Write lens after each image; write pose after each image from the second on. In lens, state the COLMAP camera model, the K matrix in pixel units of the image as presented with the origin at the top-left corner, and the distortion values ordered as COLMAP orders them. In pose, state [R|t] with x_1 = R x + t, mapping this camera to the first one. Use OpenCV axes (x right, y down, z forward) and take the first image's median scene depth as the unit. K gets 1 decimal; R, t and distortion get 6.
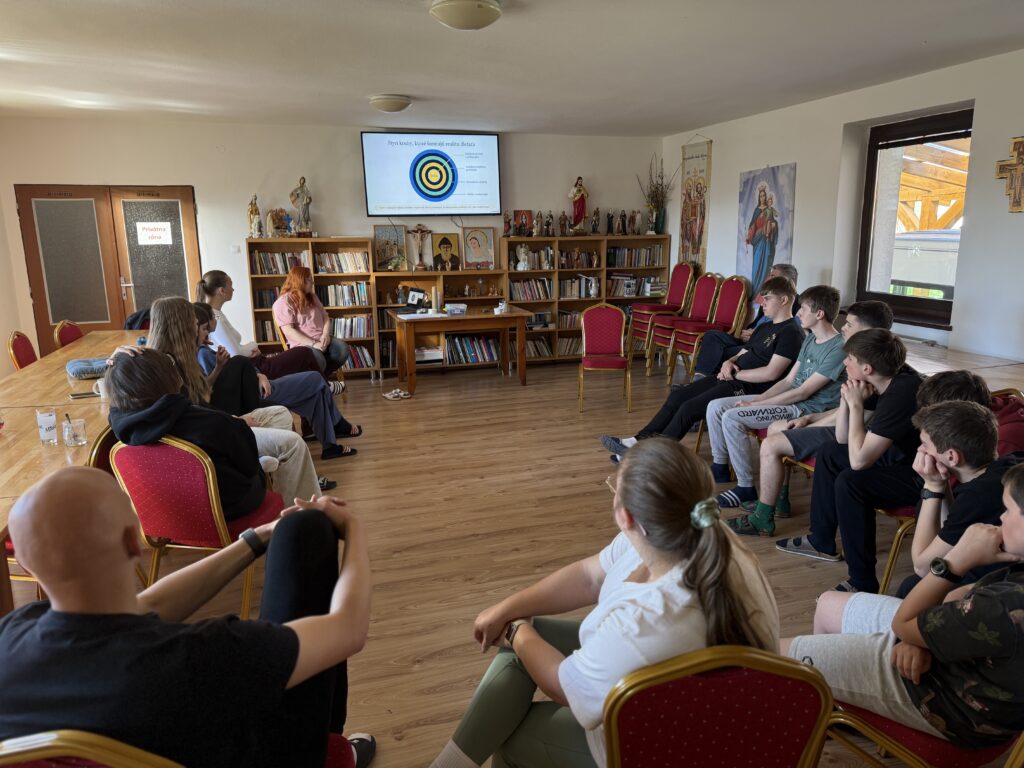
lens RADIAL K [[729.1, 0, 514.1], [0, 729.1, 380.6], [0, 0, 1]] dist [0.055236, -0.014540]
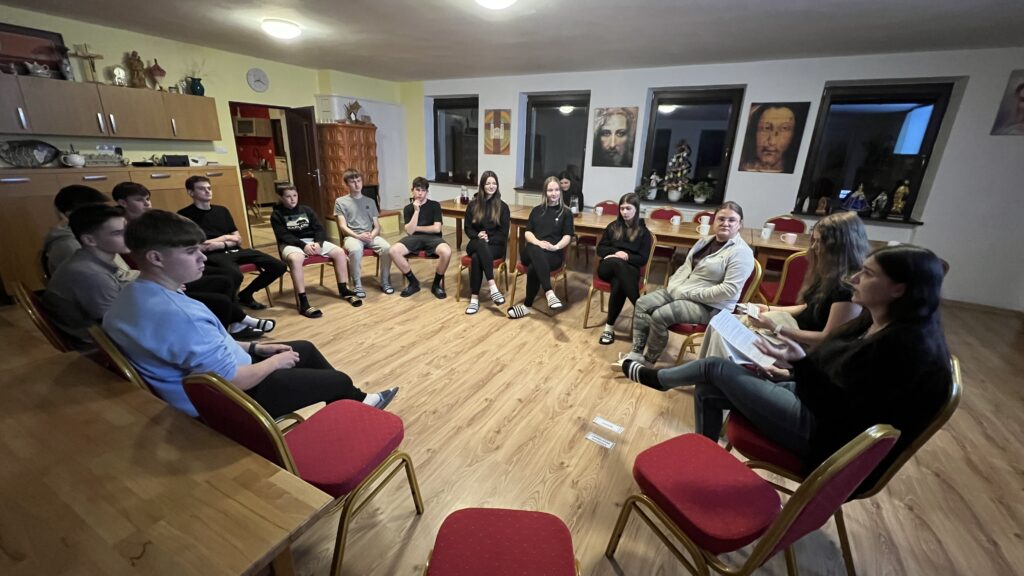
lens RADIAL K [[409.9, 0, 510.7], [0, 409.9, 286.4], [0, 0, 1]] dist [-0.002478, 0.000611]
pose [[-0.724865, 0.211154, -0.655732, 0.415784], [-0.160434, 0.873951, 0.458771, -0.250130], [0.669949, 0.437749, -0.599620, 1.240785]]
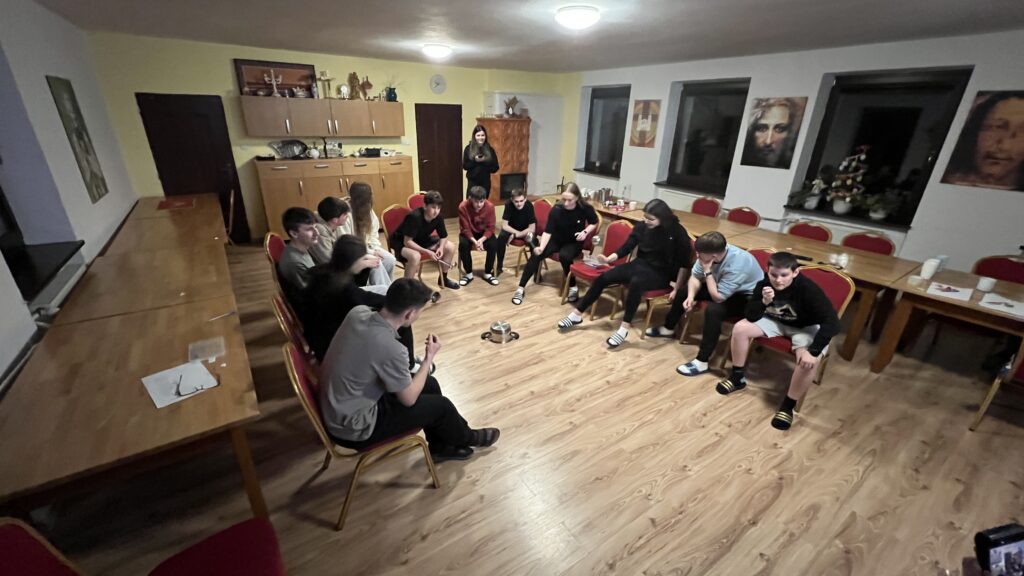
lens RADIAL K [[409.9, 0, 509.6], [0, 409.9, 287.7], [0, 0, 1]] dist [-0.002478, 0.000611]
pose [[-0.958176, 0.106050, -0.265806, 0.262879], [-0.065203, 0.823477, 0.563591, -0.348364], [0.278654, 0.557351, -0.782120, 1.375565]]
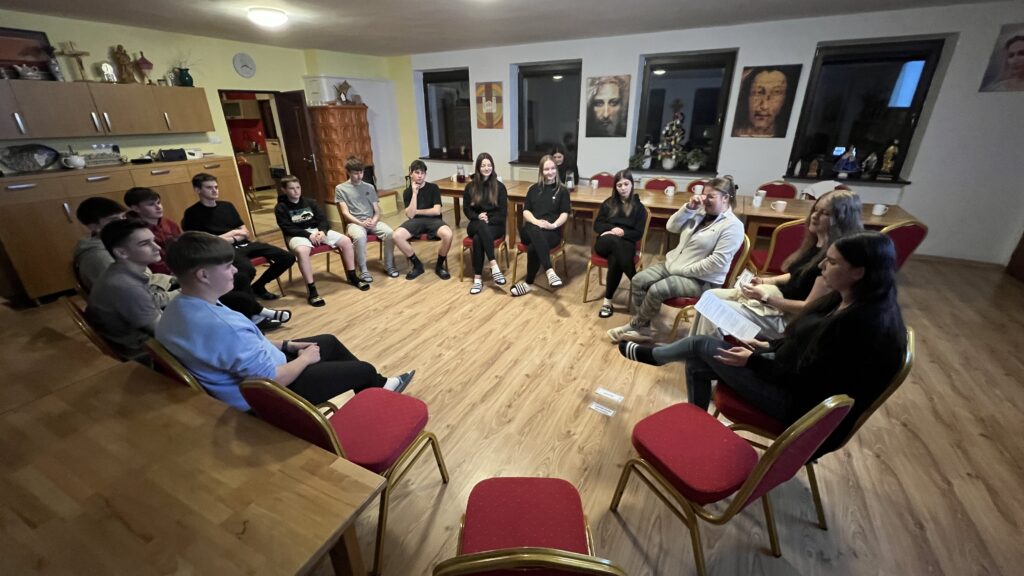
lens RADIAL K [[409.9, 0, 510.9], [0, 409.9, 286.2], [0, 0, 1]] dist [-0.002478, 0.000611]
pose [[-0.709777, 0.298412, -0.638097, 0.436615], [-0.119799, 0.841507, 0.526796, -0.286606], [0.694165, 0.450351, -0.561532, 1.245521]]
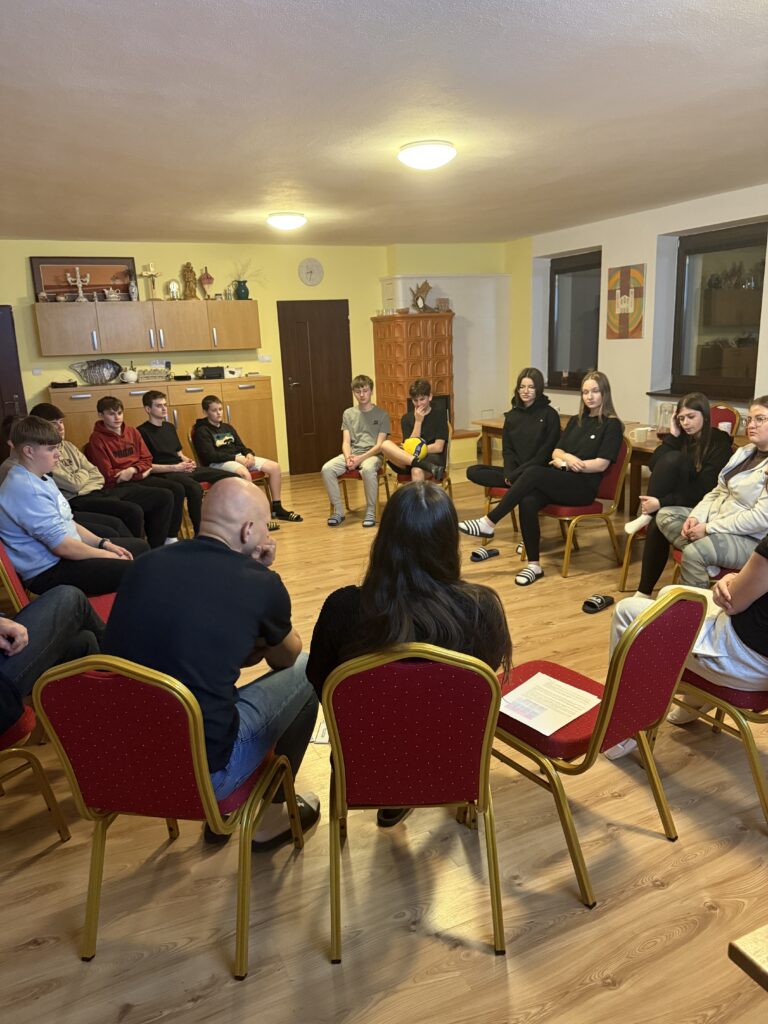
lens RADIAL K [[729.1, 0, 381.6], [0, 729.1, 519.5], [0, 0, 1]] dist [0.055236, -0.014540]
pose [[-0.988133, 0.091829, -0.123129, 0.148690], [0.029066, 0.898921, 0.437145, -0.340117], [0.150826, 0.428379, -0.890923, 1.619891]]
